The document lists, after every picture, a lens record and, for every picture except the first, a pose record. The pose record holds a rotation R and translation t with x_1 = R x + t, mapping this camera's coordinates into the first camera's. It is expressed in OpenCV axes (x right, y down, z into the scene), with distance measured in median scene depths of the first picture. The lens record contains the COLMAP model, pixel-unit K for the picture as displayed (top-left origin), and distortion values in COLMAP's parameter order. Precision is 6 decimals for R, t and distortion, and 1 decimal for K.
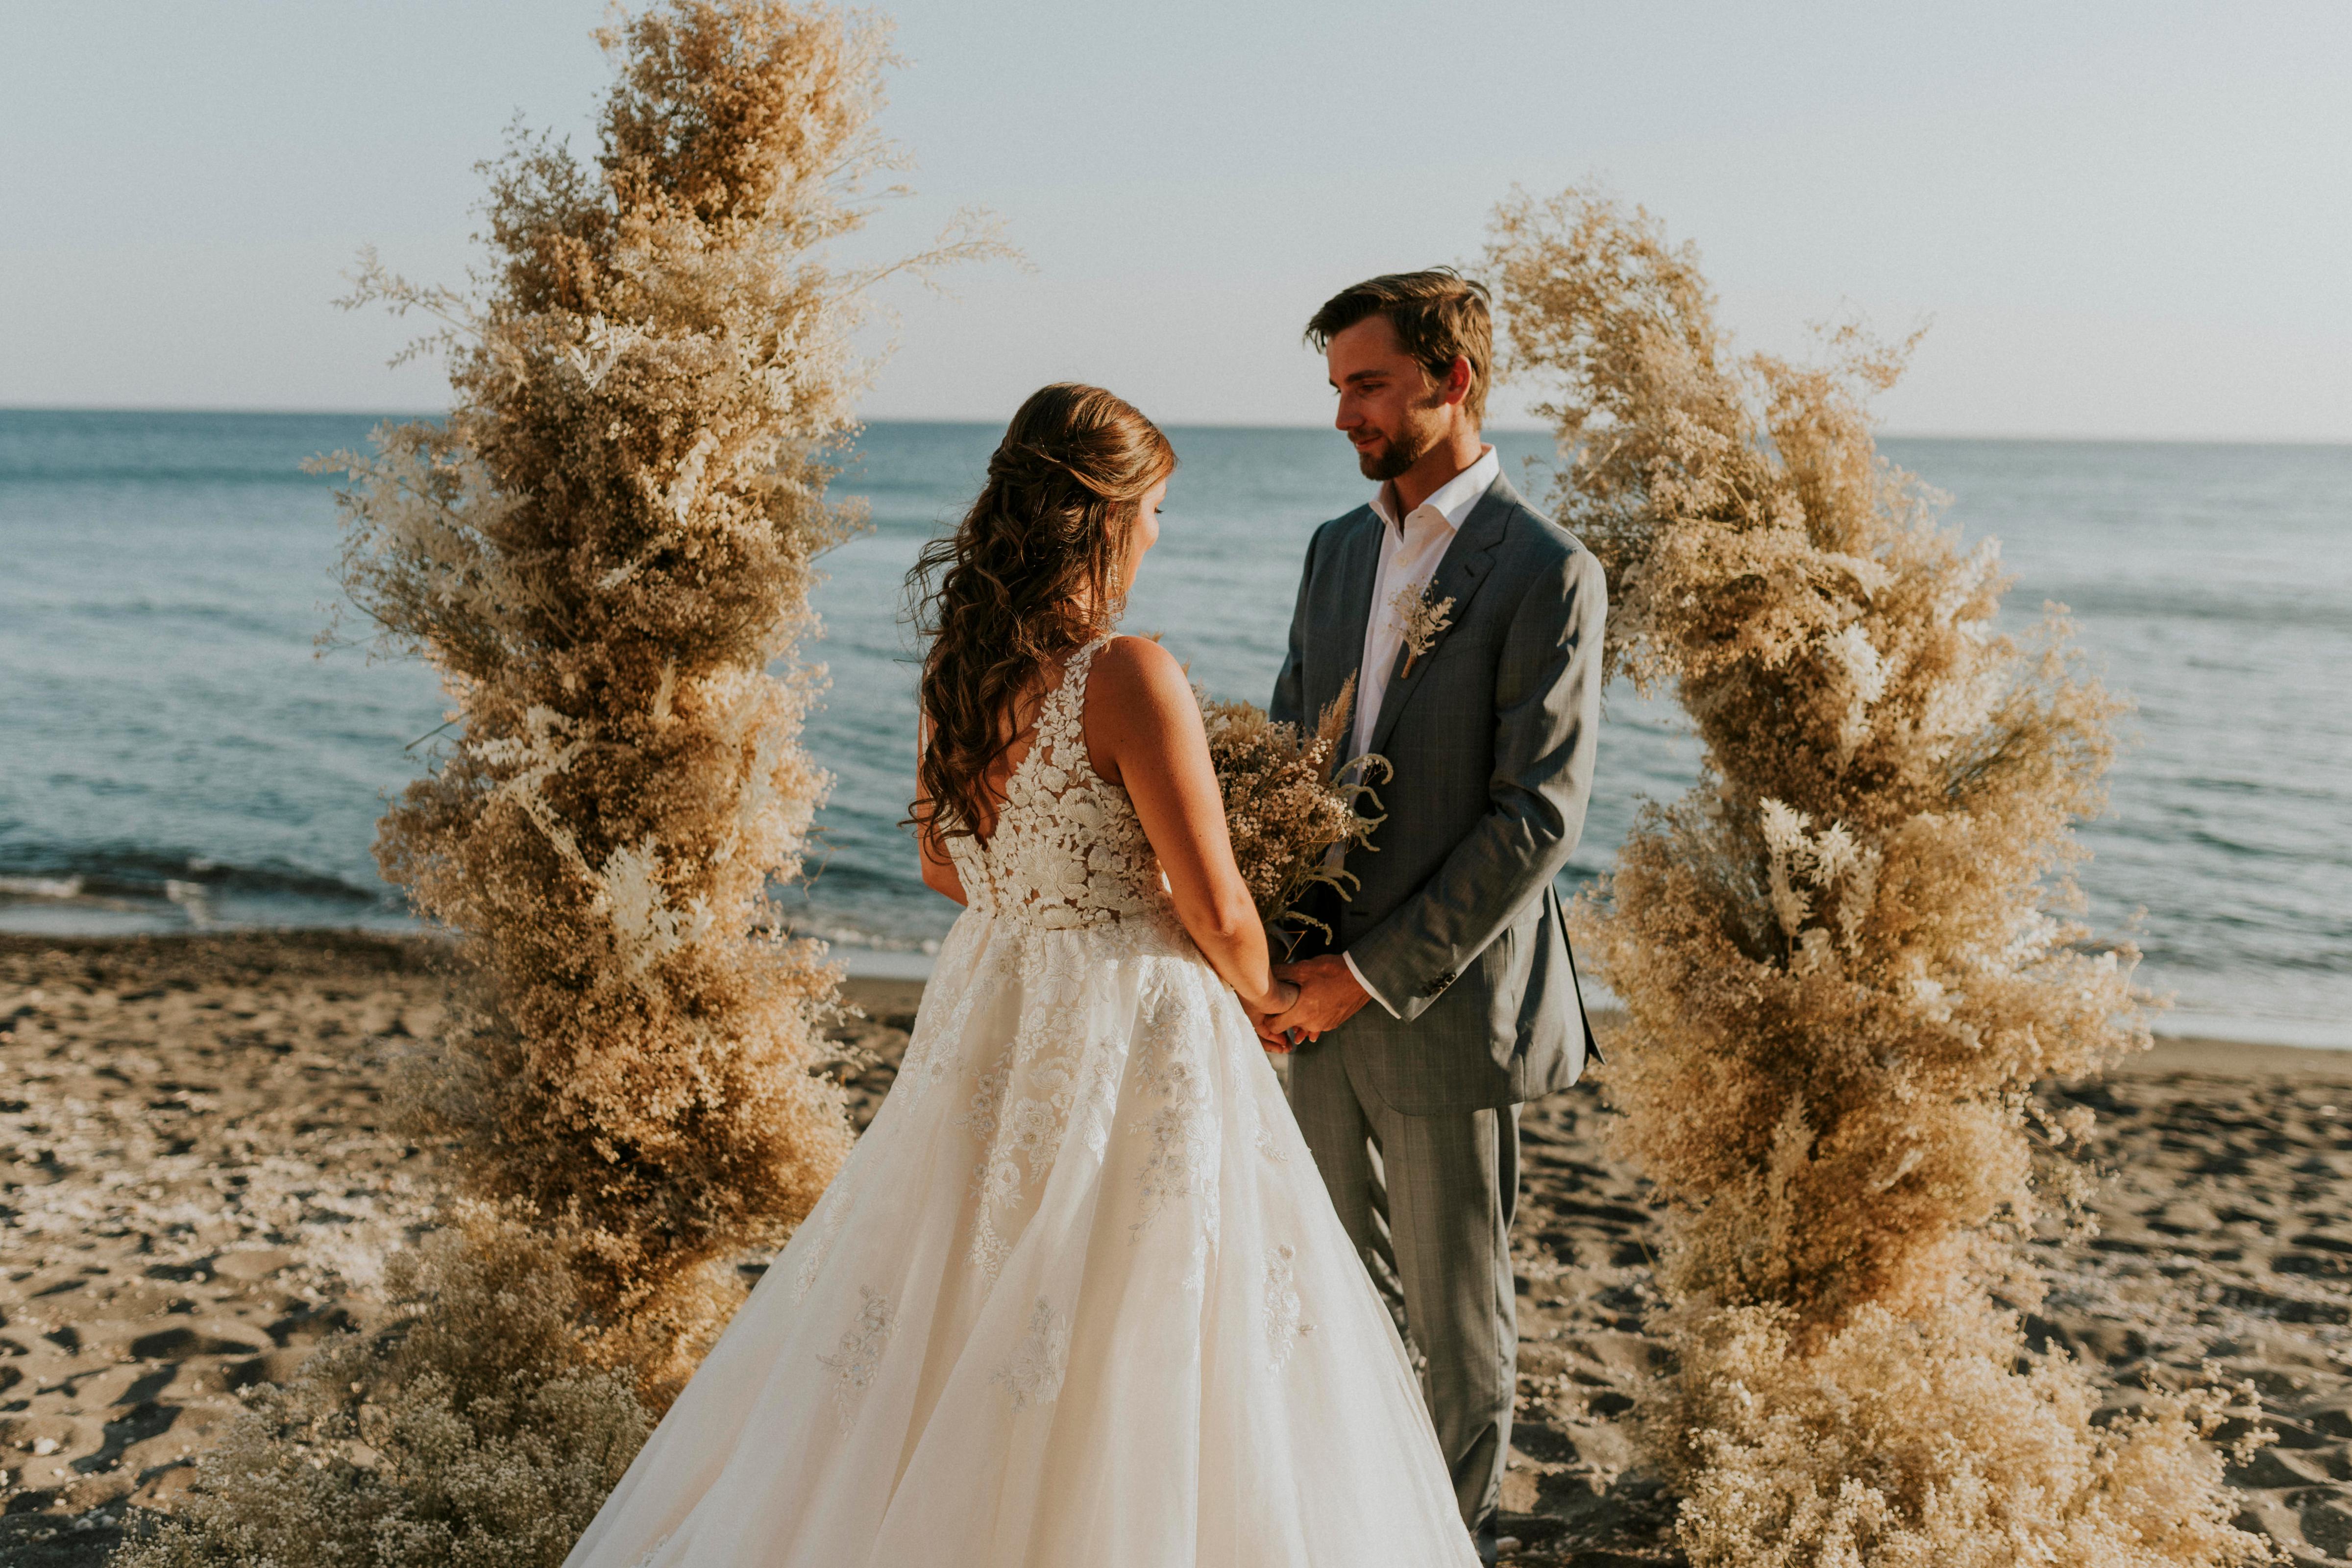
lens RADIAL K [[2420.7, 0, 1167.1], [0, 2420.7, 773.5], [0, 0, 1]] dist [0.000508, -0.000463]
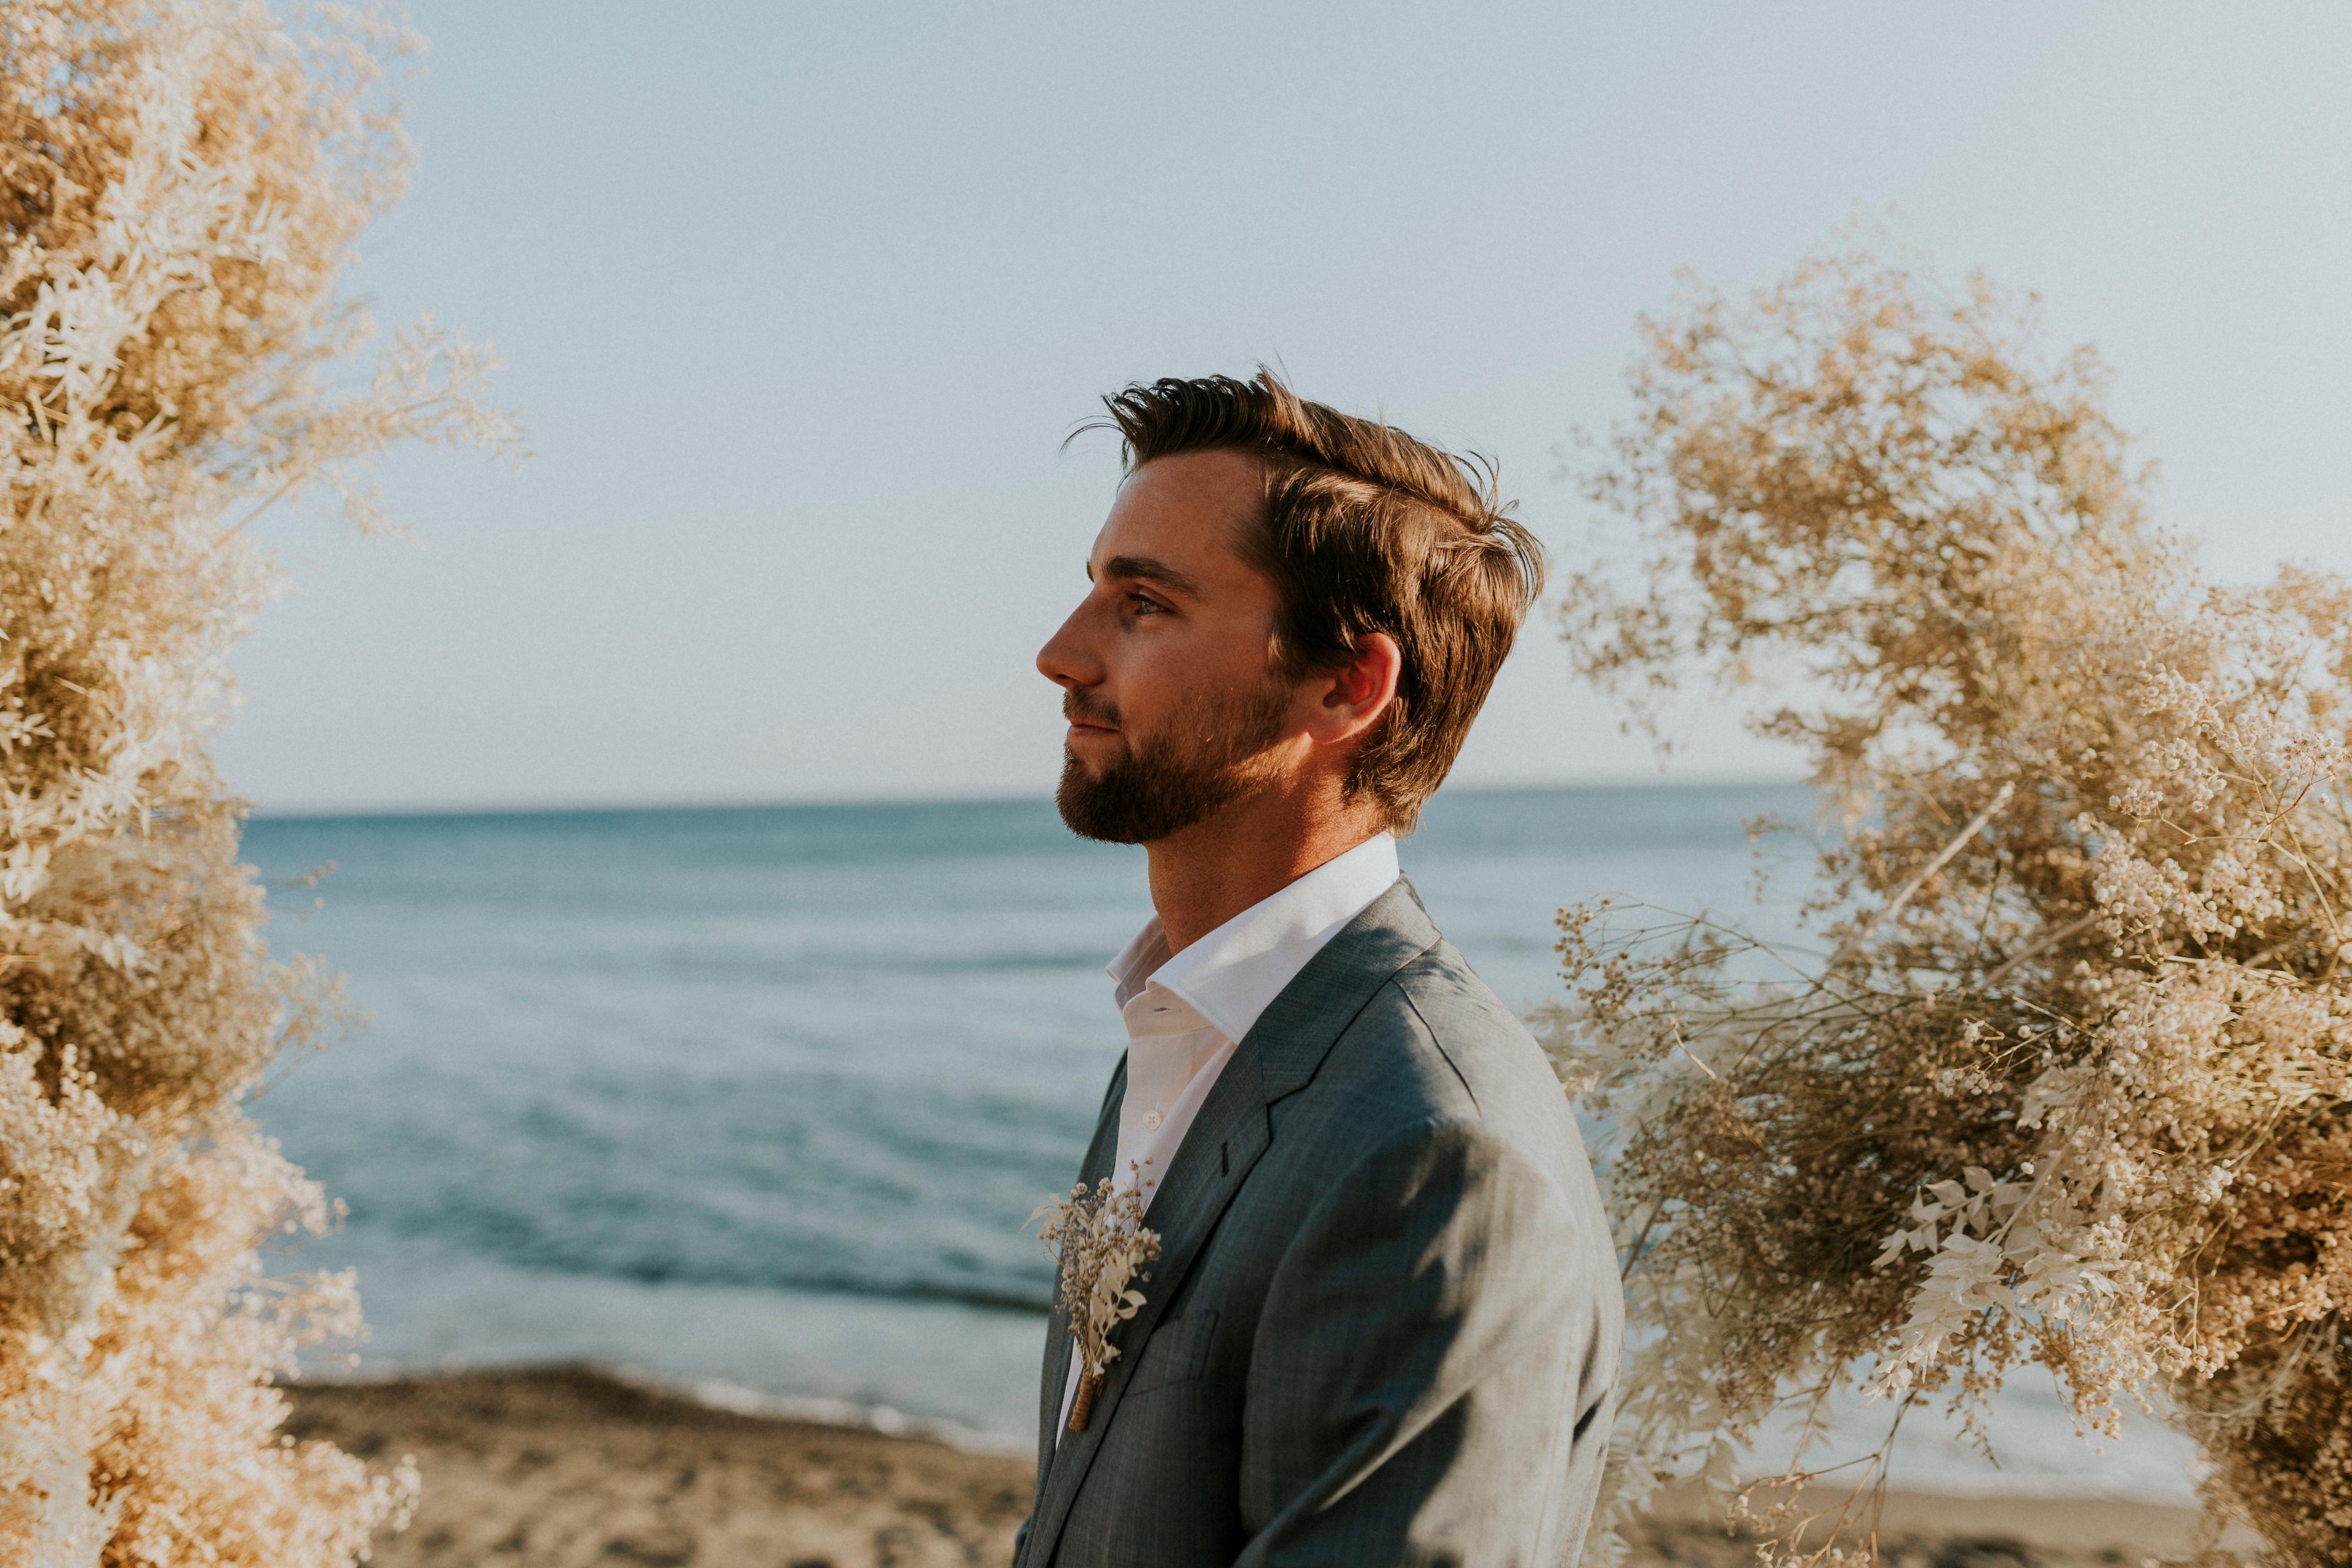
lens RADIAL K [[2181.4, 0, 1176.0], [0, 2181.4, 784.0], [0, 0, 1]] dist [-0.000371, -0.001497]
pose [[0.992857, -0.028906, -0.115754, 0.094270], [0.008562, 0.984968, -0.172525, -0.072035], [0.119001, 0.170302, 0.978180, 0.616631]]
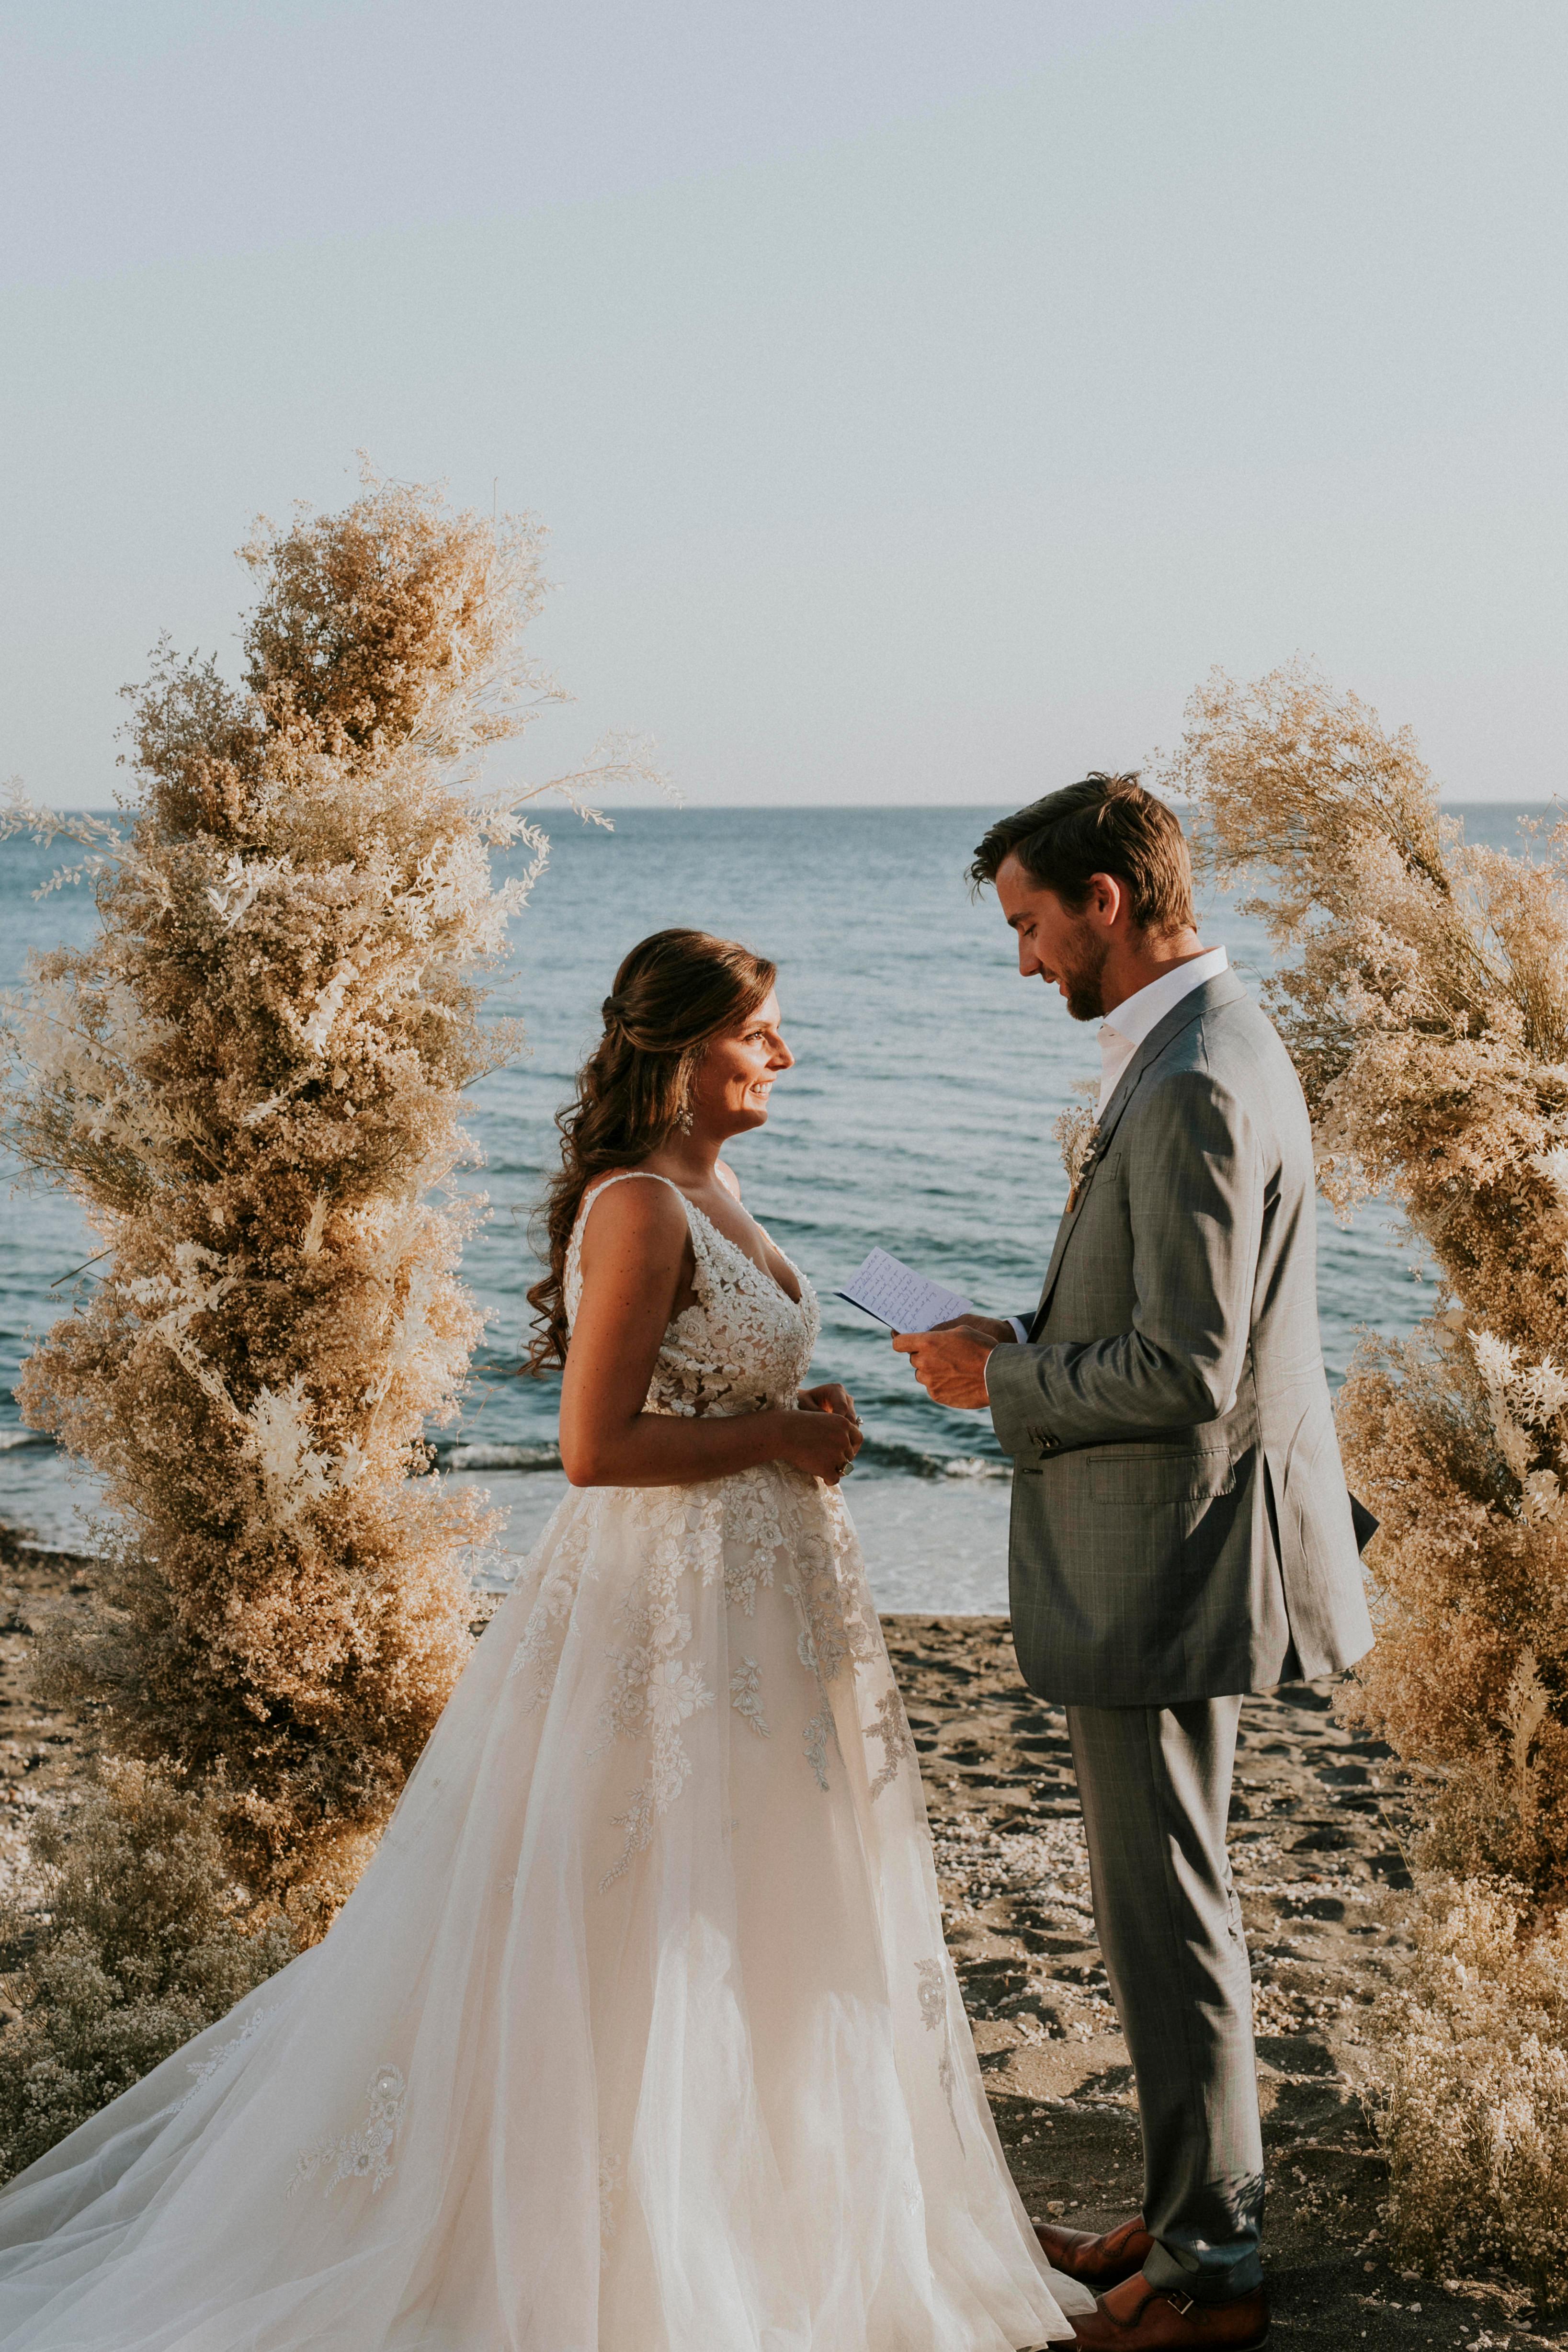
lens RADIAL K [[3439.5, 0, 784.0], [0, 3439.5, 1176.0], [0, 0, 1]] dist [0.003399, 0.037705]
pose [[0.996057, -0.011665, -0.087942, 0.097151], [0.008236, 0.999195, -0.039261, 0.001881], [0.088330, 0.038382, 0.995352, -0.339932]]
